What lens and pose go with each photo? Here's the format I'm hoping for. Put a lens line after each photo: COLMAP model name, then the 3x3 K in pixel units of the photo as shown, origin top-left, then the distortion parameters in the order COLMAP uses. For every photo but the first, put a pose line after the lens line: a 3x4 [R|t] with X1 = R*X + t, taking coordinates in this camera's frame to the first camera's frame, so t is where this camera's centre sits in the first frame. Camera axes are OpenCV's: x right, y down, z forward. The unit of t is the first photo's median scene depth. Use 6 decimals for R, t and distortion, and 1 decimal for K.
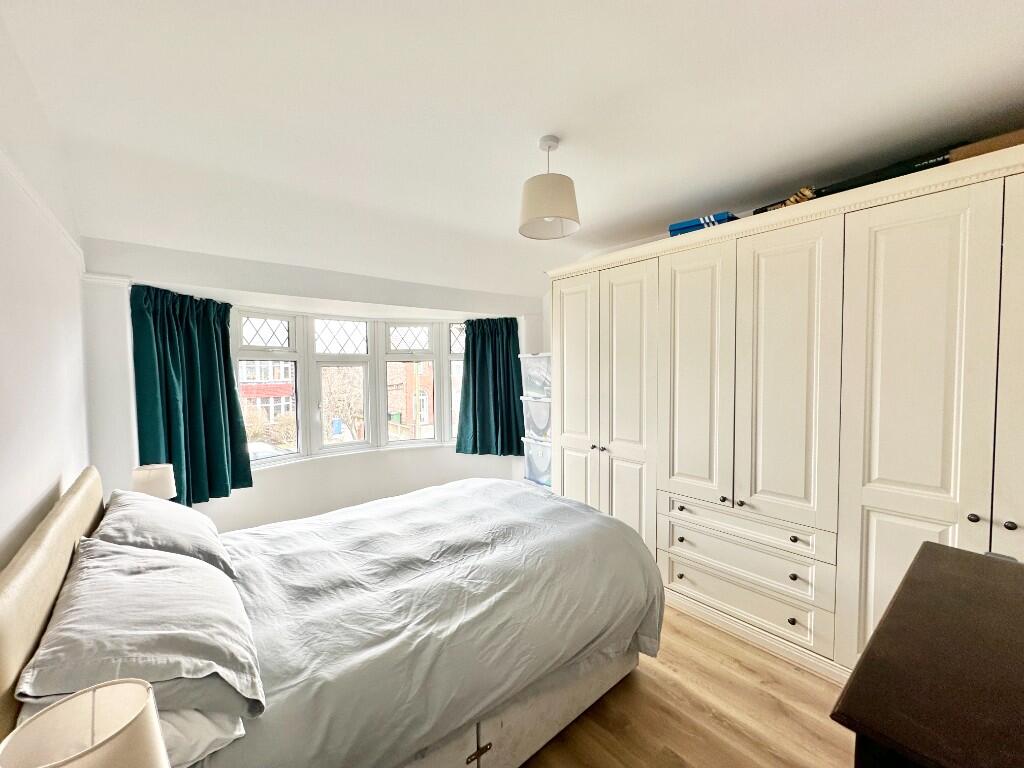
lens RADIAL K [[407.2, 0, 513.6], [0, 407.2, 384.1], [0, 0, 1]] dist [-0.000979, -0.000197]
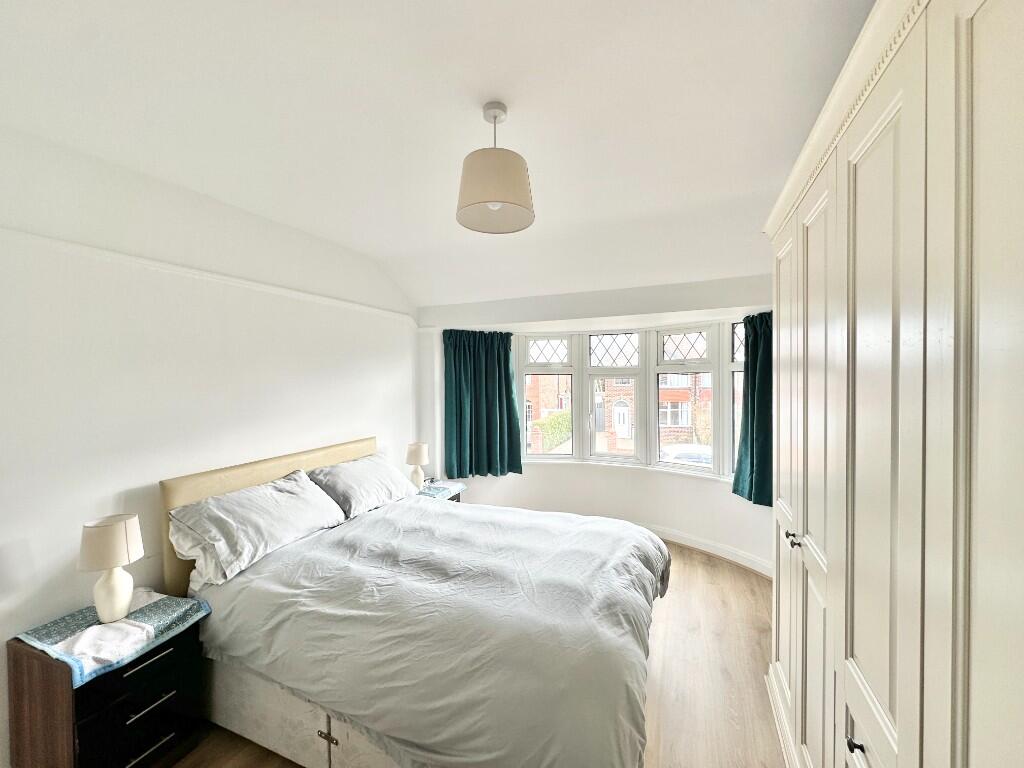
lens RADIAL K [[407.2, 0, 513.6], [0, 407.2, 384.1], [0, 0, 1]] dist [-0.000979, -0.000197]
pose [[0.449971, 0.019921, -0.892821, 0.560673], [-0.031179, 0.999492, 0.006587, -0.043387], [0.892499, 0.024873, 0.450363, 0.463256]]
